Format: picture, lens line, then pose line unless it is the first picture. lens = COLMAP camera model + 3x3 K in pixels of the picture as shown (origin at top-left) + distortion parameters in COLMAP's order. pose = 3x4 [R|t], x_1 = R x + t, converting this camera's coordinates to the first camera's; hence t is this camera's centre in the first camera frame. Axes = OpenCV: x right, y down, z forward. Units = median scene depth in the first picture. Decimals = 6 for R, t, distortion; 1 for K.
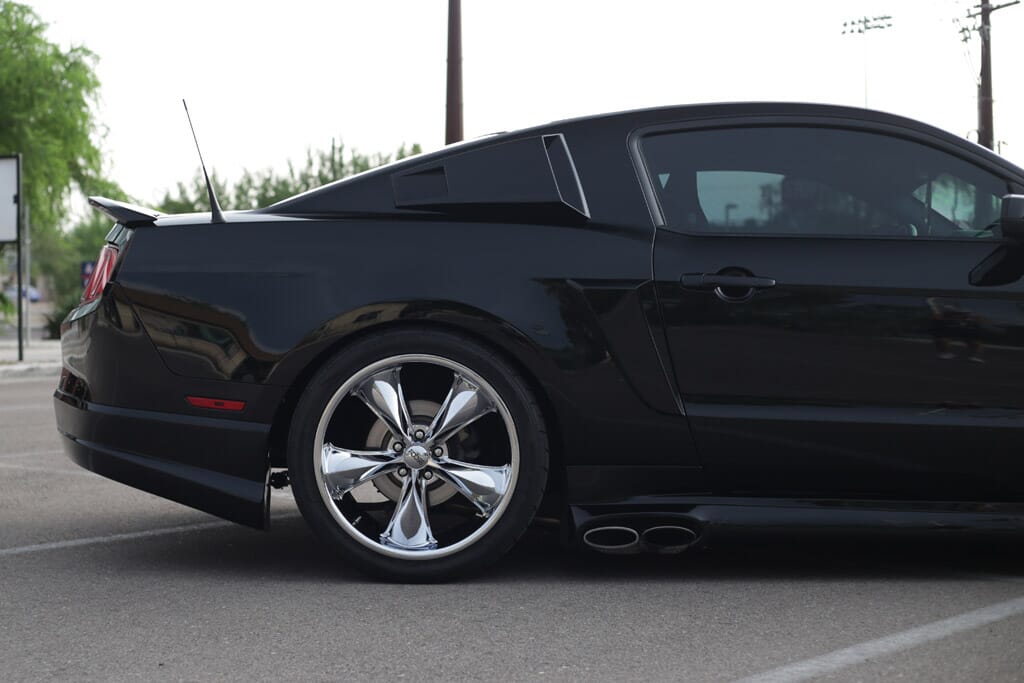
lens RADIAL K [[1450.8, 0, 512.0], [0, 1450.8, 341.5], [0, 0, 1]] dist [-0.016485, -0.465457]
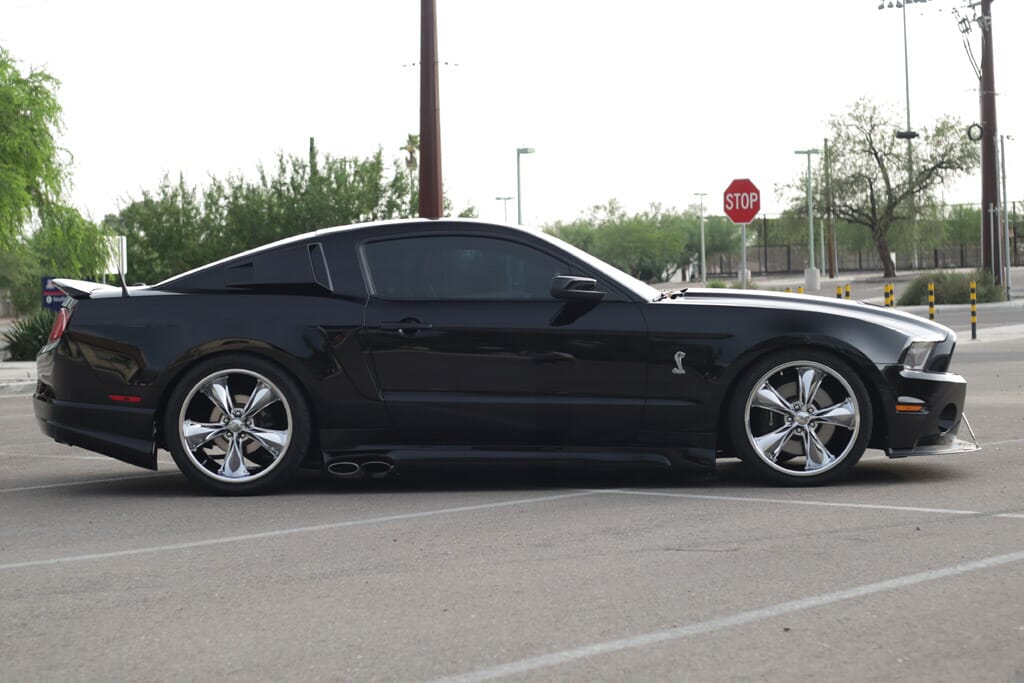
lens RADIAL K [[1450.8, 0, 512.0], [0, 1450.8, 341.5], [0, 0, 1]] dist [-0.016485, -0.465457]
pose [[0.999607, -0.014594, 0.023926, 0.231312], [0.014821, 0.999847, -0.009340, -0.003140], [-0.023786, 0.009691, 0.999670, -0.793194]]
